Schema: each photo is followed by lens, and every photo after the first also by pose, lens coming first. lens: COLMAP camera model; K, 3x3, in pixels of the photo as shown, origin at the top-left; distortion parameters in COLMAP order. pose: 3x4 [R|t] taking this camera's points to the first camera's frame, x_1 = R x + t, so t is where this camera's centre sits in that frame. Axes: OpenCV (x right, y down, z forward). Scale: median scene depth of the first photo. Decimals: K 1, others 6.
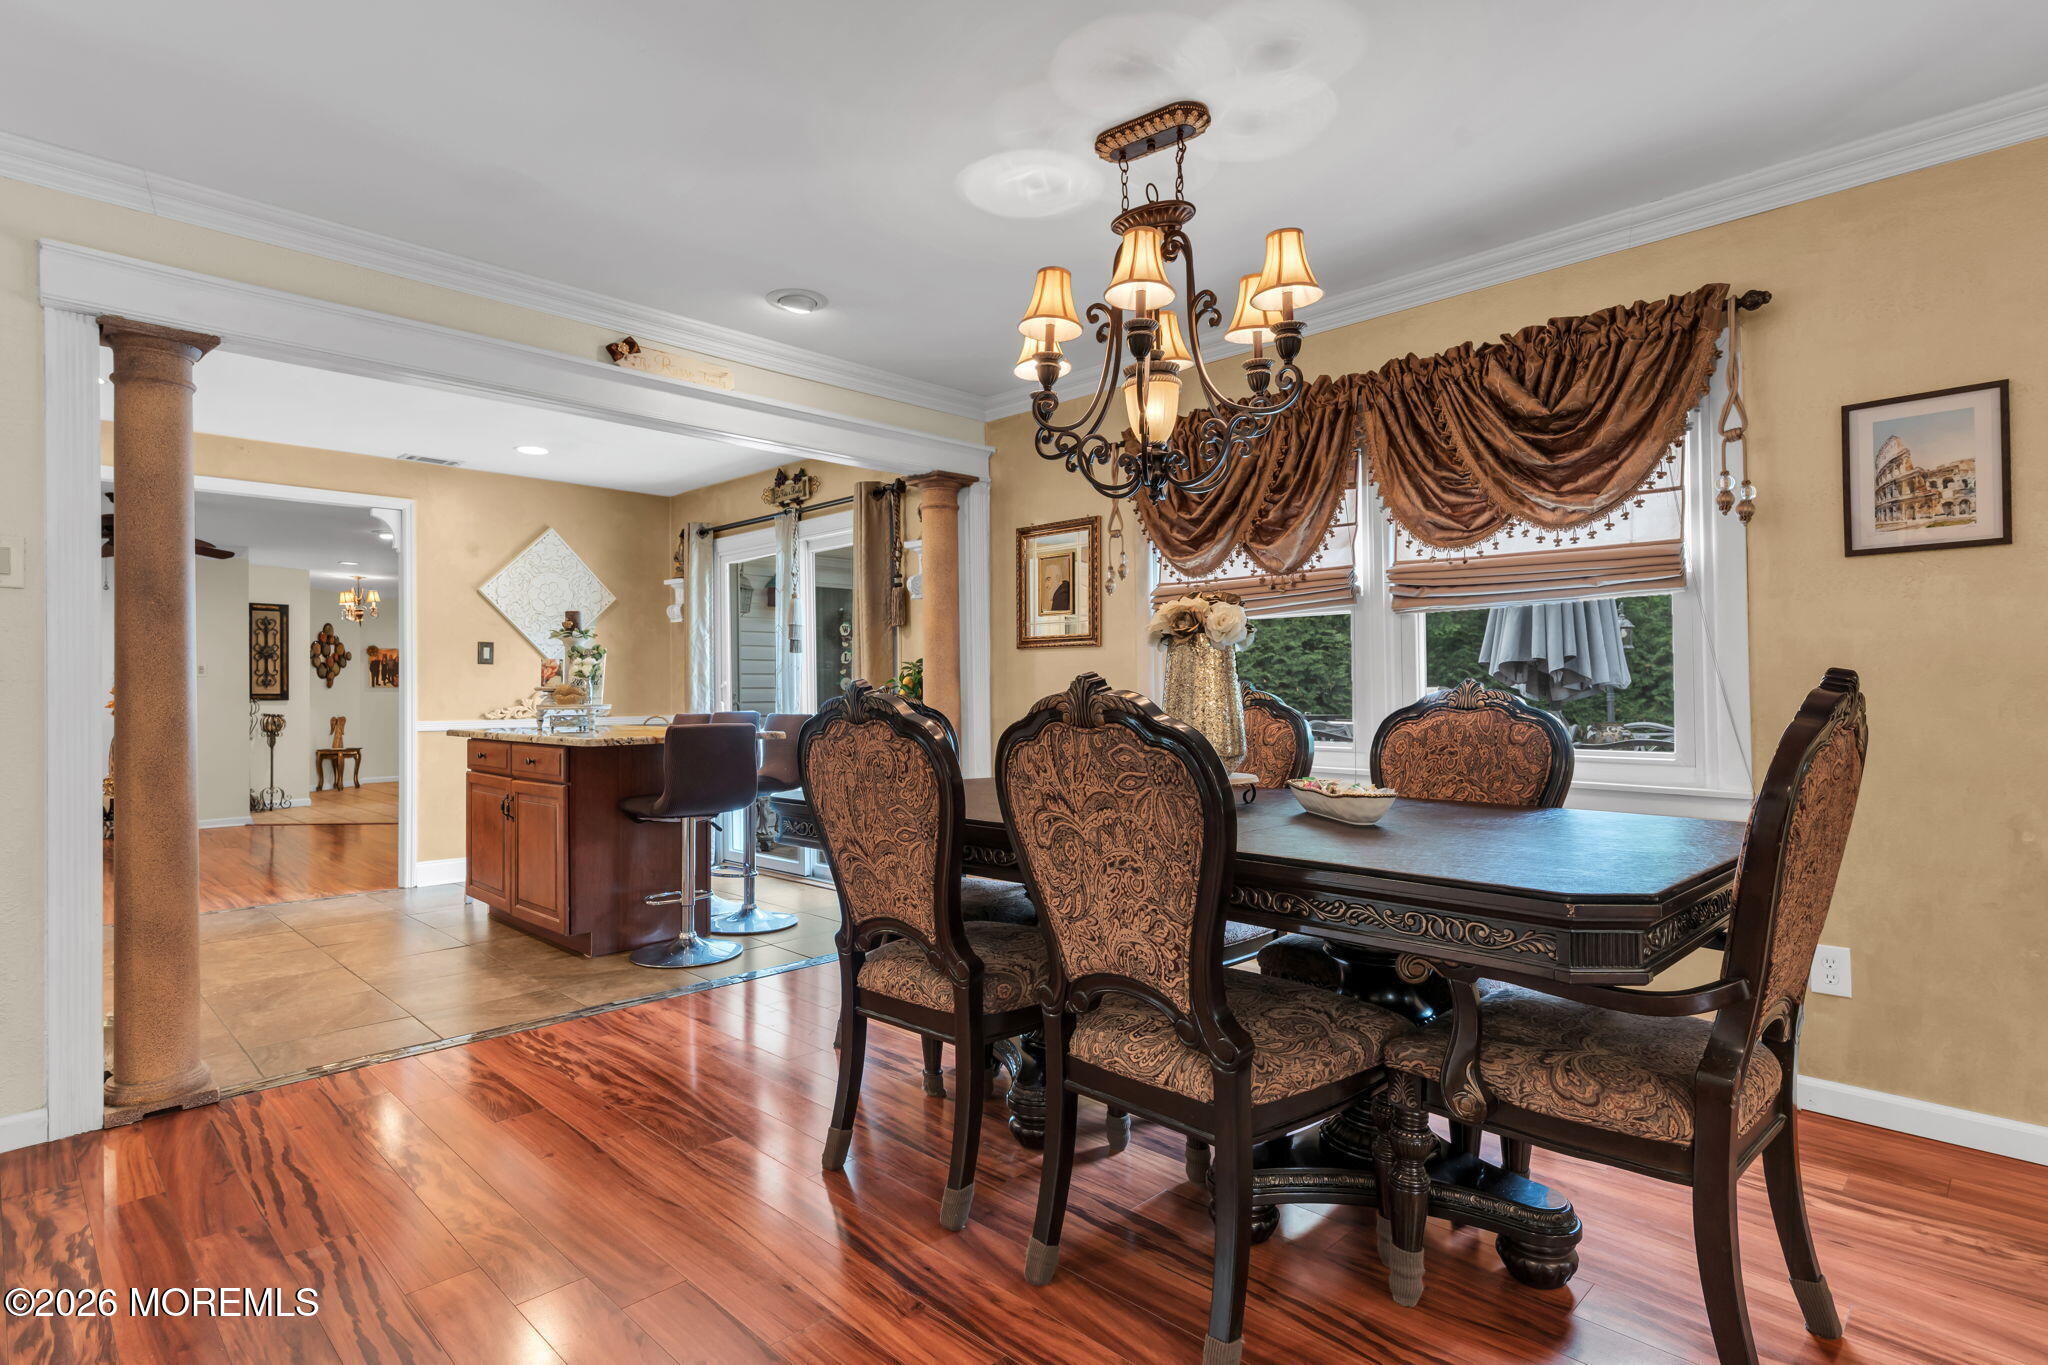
lens RADIAL K [[1045.4, 0, 1018.2], [0, 1045.4, 696.2], [0, 0, 1]] dist [-0.003618, 0.001434]
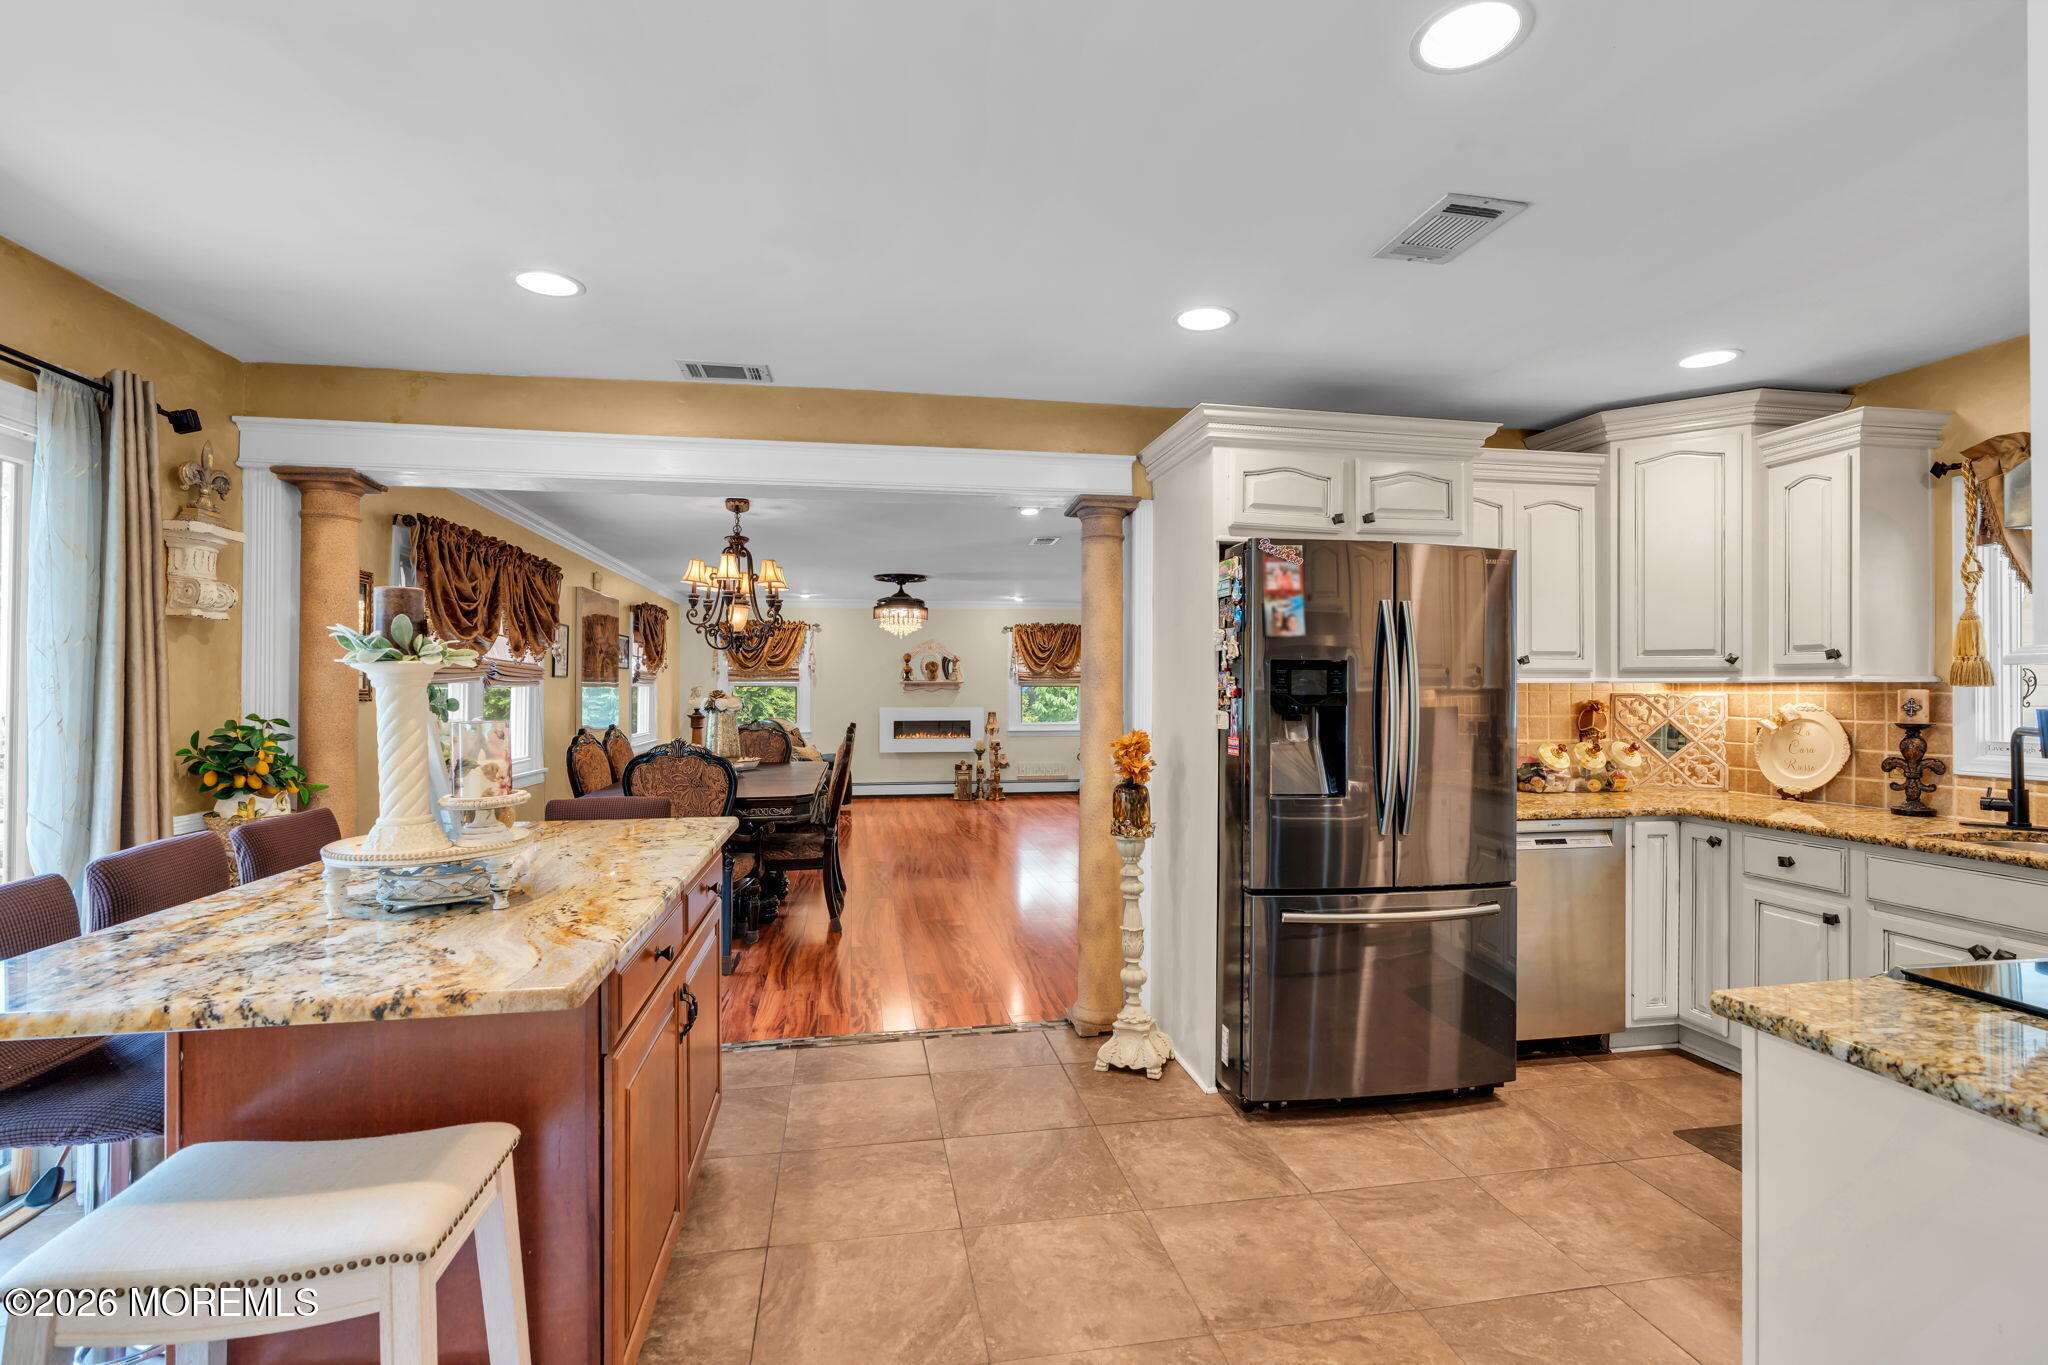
lens RADIAL K [[926.6, 0, 1014.5], [0, 926.6, 688.7], [0, 0, 1]] dist [-0.008155, 0.003076]
pose [[-0.820972, 0.008815, 0.570901, -0.929989], [0.009458, 0.999954, -0.001839, -0.053484], [-0.570890, 0.003890, -0.821017, 1.350125]]
